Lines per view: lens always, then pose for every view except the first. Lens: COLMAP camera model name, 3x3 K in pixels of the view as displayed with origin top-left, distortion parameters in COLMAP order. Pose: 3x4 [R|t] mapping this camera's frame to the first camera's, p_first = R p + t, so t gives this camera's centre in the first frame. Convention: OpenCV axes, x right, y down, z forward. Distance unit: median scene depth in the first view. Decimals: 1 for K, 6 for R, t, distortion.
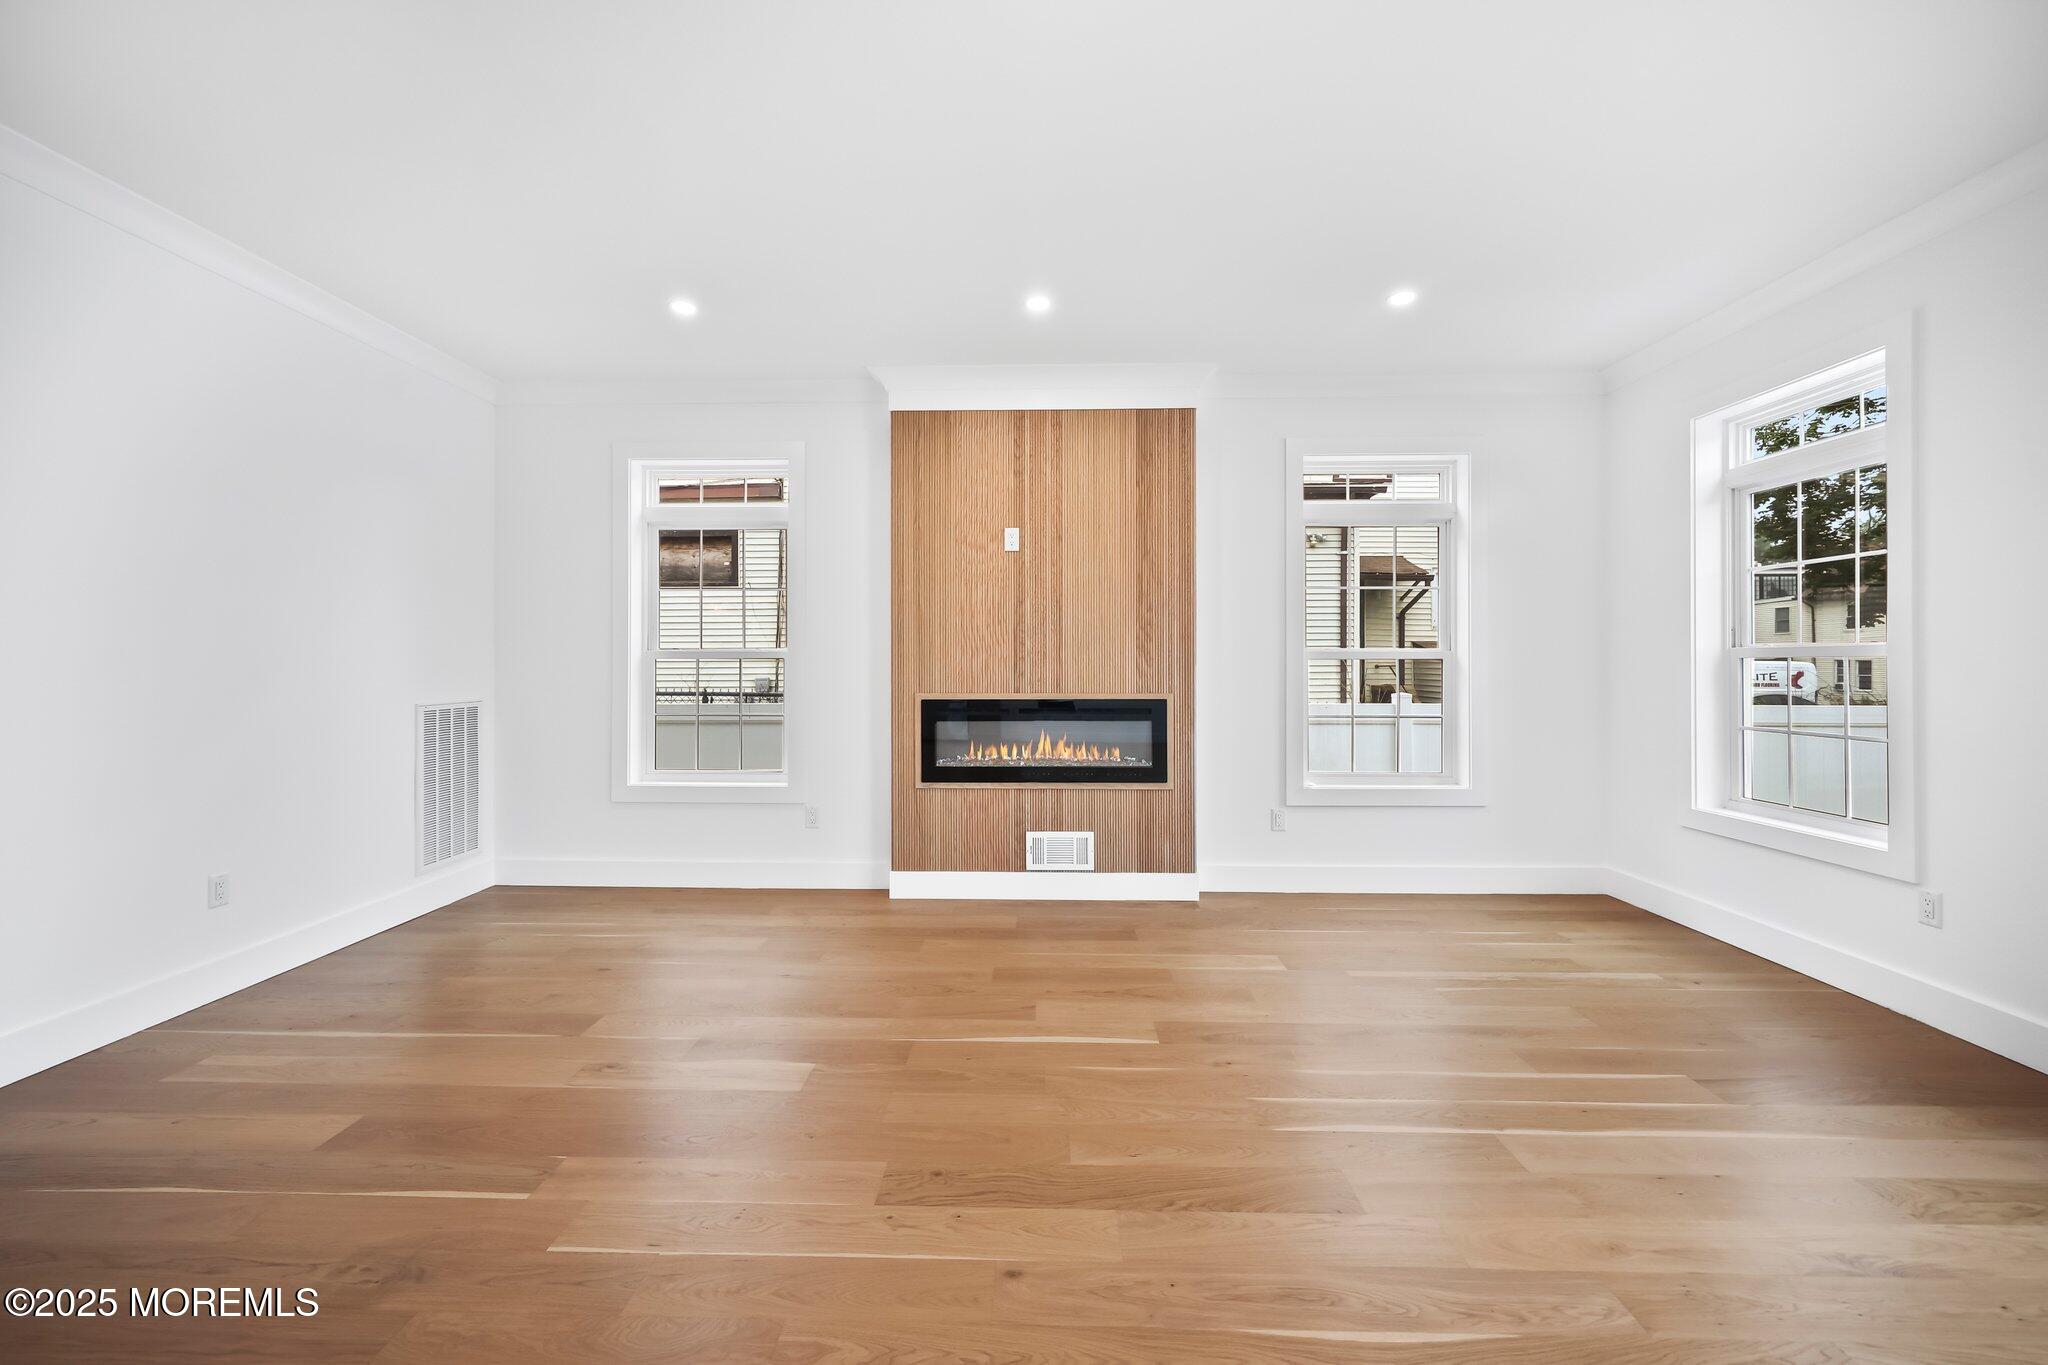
lens RADIAL K [[823.8, 0, 1031.0], [0, 823.8, 668.3], [0, 0, 1]] dist [-0.003670, 0.001003]
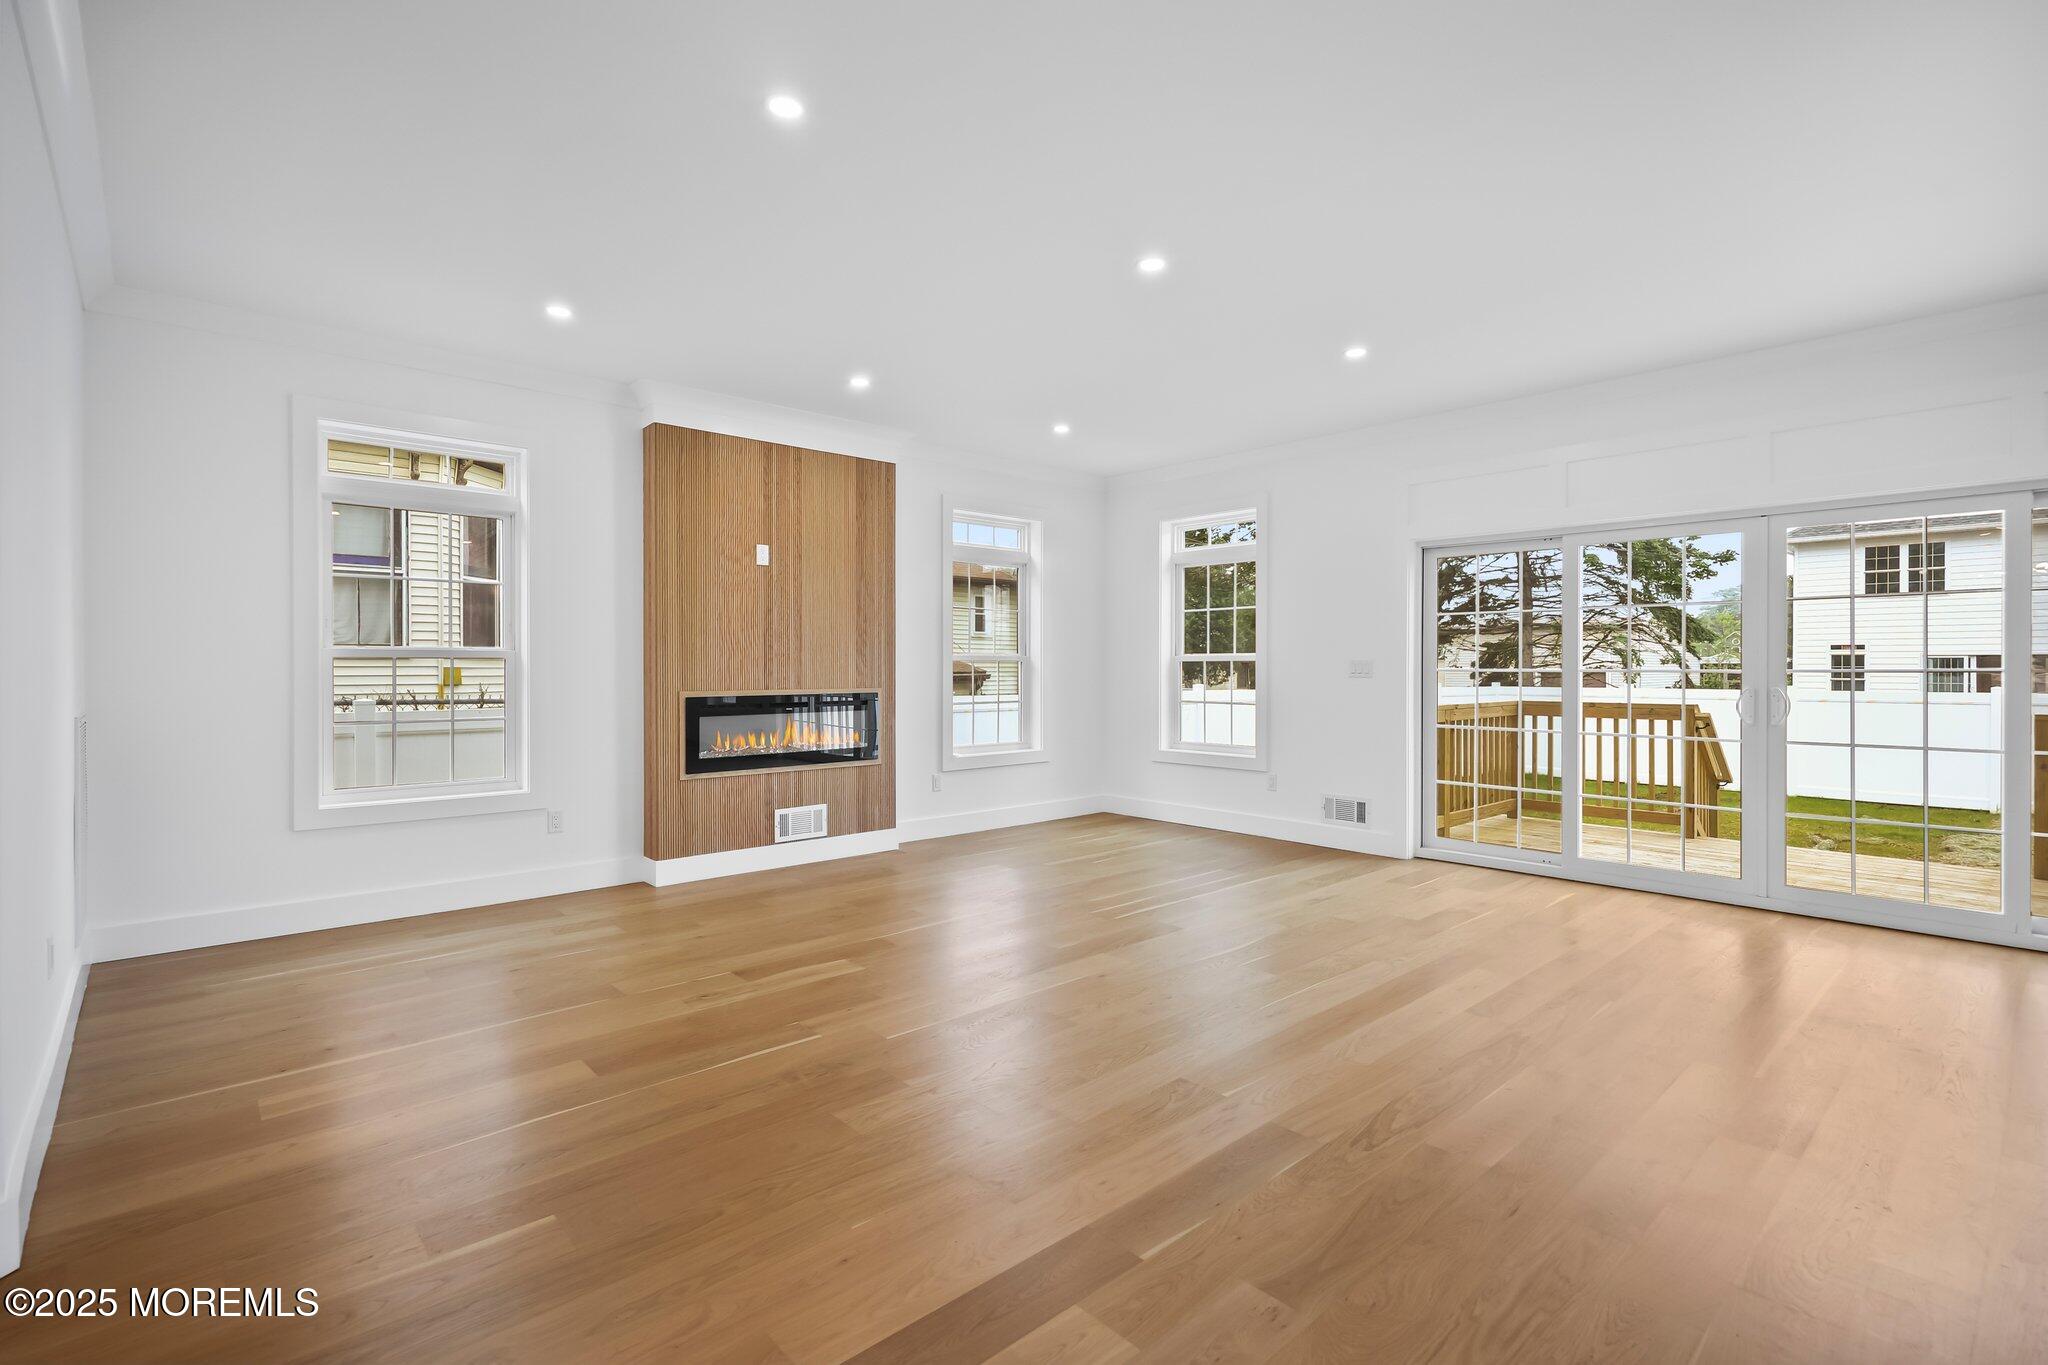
lens RADIAL K [[946.4, 0, 1016.1], [0, 946.4, 679.8], [0, 0, 1]] dist [-0.021611, -0.000137]
pose [[0.726789, -0.010967, 0.686773, -0.667867], [0.001667, 0.999898, 0.014203, -0.001964], [-0.686859, -0.009178, 0.726733, -0.193054]]
